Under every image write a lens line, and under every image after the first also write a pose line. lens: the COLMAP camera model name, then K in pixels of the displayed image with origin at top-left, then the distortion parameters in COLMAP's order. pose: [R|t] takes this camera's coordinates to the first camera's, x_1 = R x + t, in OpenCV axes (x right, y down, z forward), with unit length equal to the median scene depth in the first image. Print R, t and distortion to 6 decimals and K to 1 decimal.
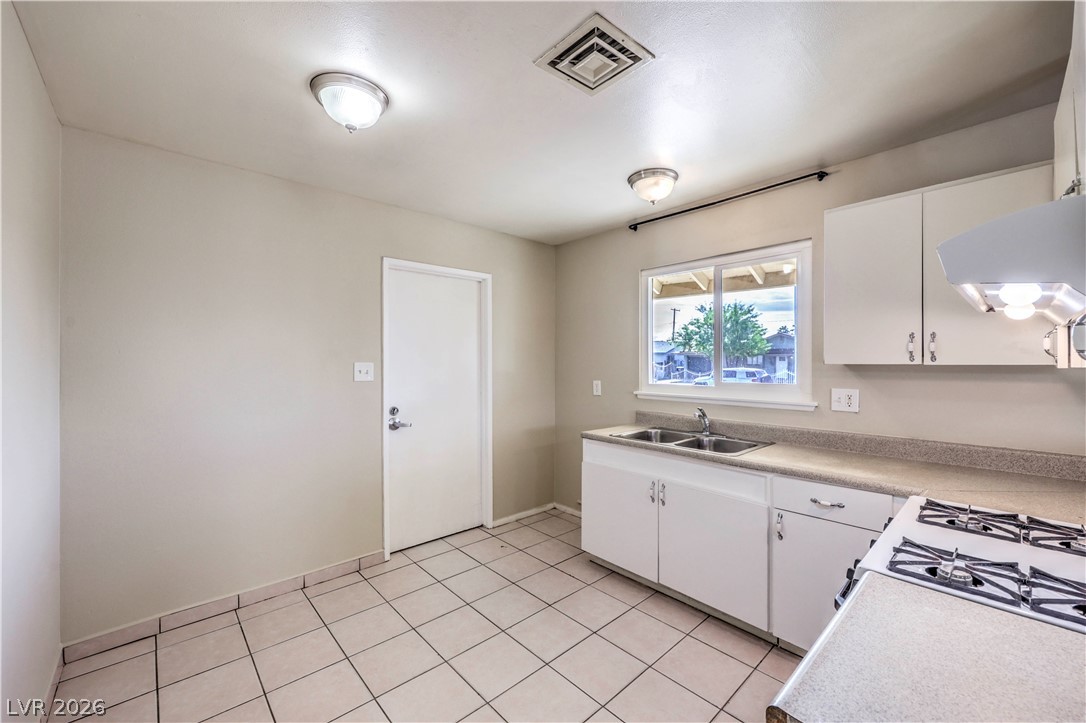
lens RADIAL K [[435.4, 0, 536.3], [0, 435.4, 361.7], [0, 0, 1]] dist [-0.000681, -0.001473]
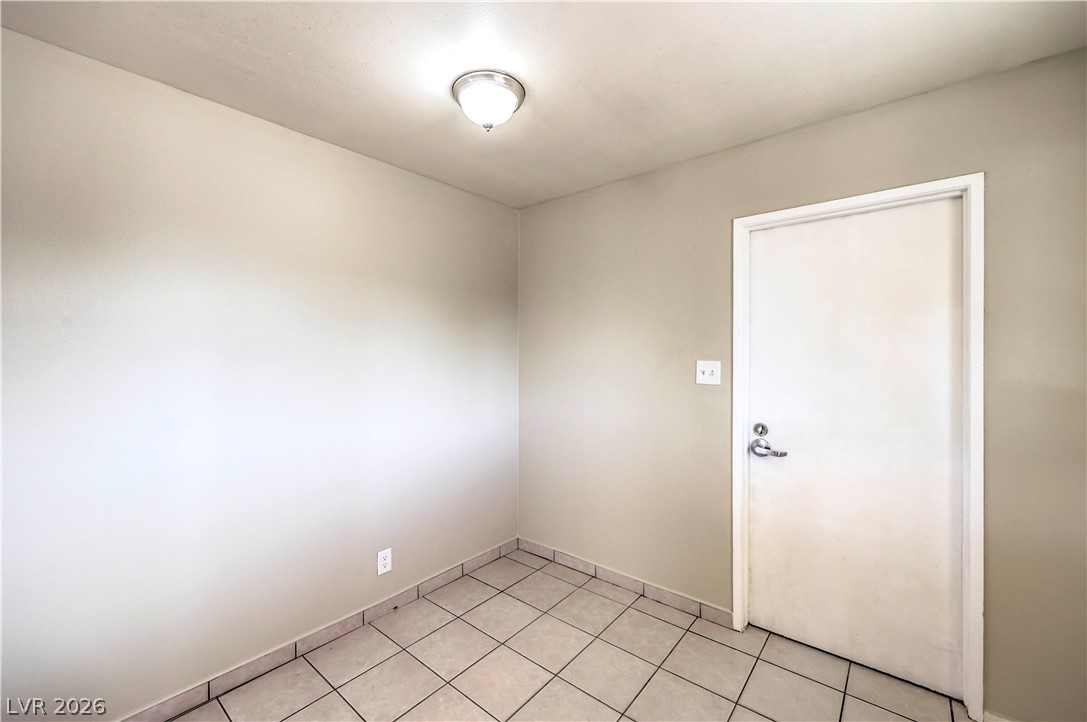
lens RADIAL K [[435.8, 0, 547.6], [0, 435.8, 356.3], [0, 0, 1]] dist [-0.000681, -0.001473]
pose [[0.153654, 0.001473, -0.988124, 0.346487], [-0.003554, 0.999993, 0.000938, -0.006469], [0.988118, 0.003367, 0.153658, 0.587339]]
